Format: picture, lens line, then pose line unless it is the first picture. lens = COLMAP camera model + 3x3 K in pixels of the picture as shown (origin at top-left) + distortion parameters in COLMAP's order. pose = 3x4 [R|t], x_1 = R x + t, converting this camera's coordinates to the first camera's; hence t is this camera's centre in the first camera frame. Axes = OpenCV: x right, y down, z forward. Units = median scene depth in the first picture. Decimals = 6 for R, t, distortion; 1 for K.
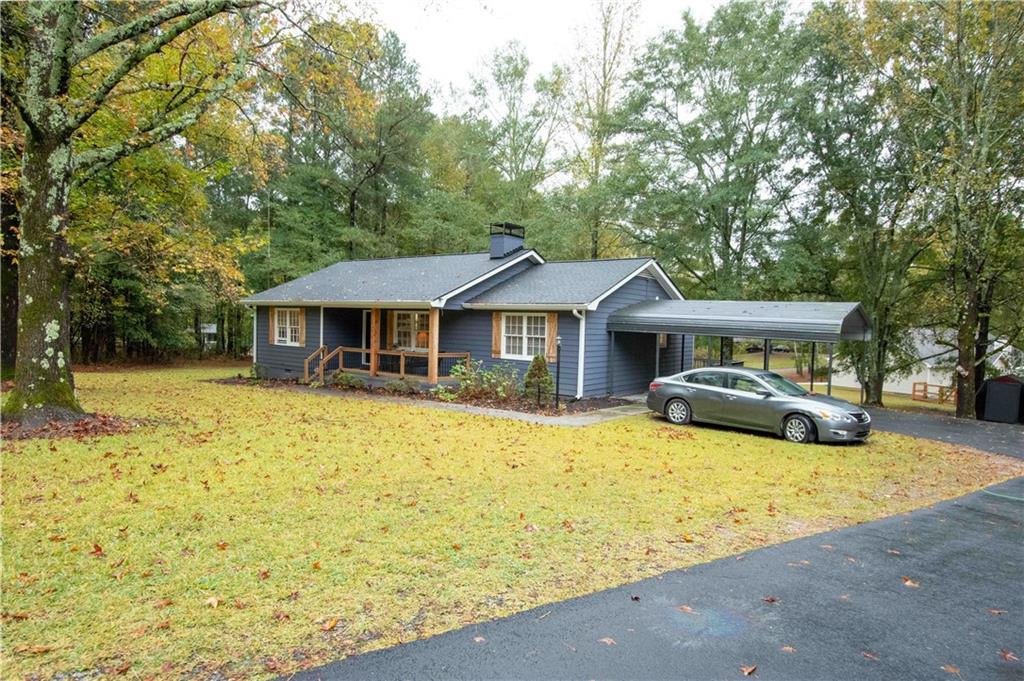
lens RADIAL K [[590.2, 0, 510.1], [0, 590.2, 339.3], [0, 0, 1]] dist [0.016630, -0.001494]
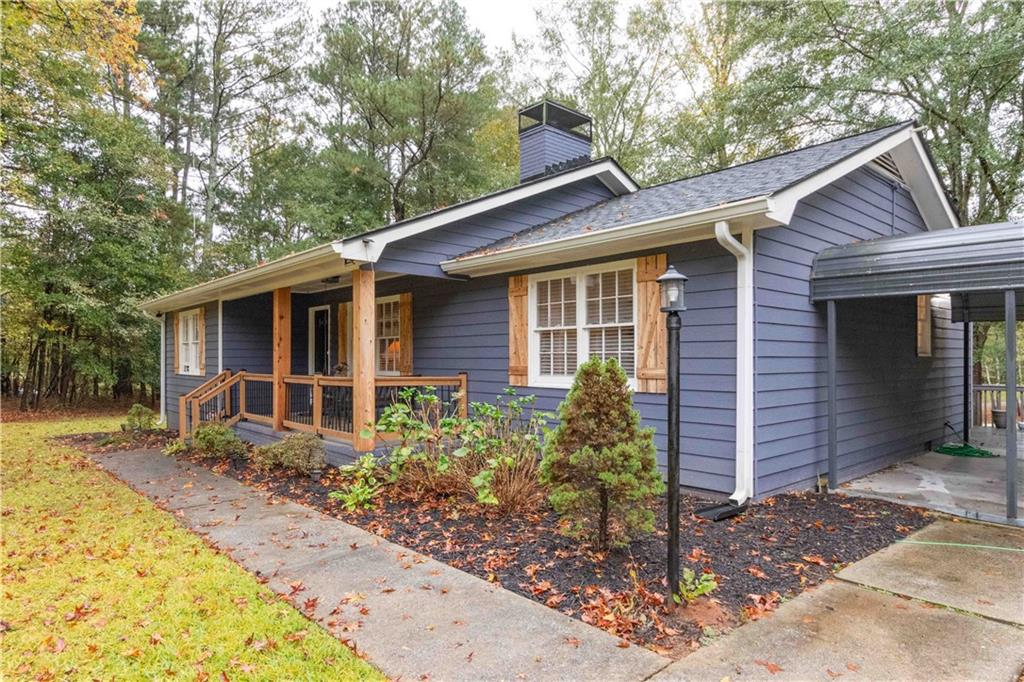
lens RADIAL K [[590.2, 0, 516.7], [0, 590.2, 350.7], [0, 0, 1]] dist [0.016630, -0.001494]
pose [[0.984512, -0.030592, -0.172629, 0.049409], [0.022296, 0.998511, -0.049794, 0.028451], [0.173895, 0.045174, 0.983727, 0.609025]]
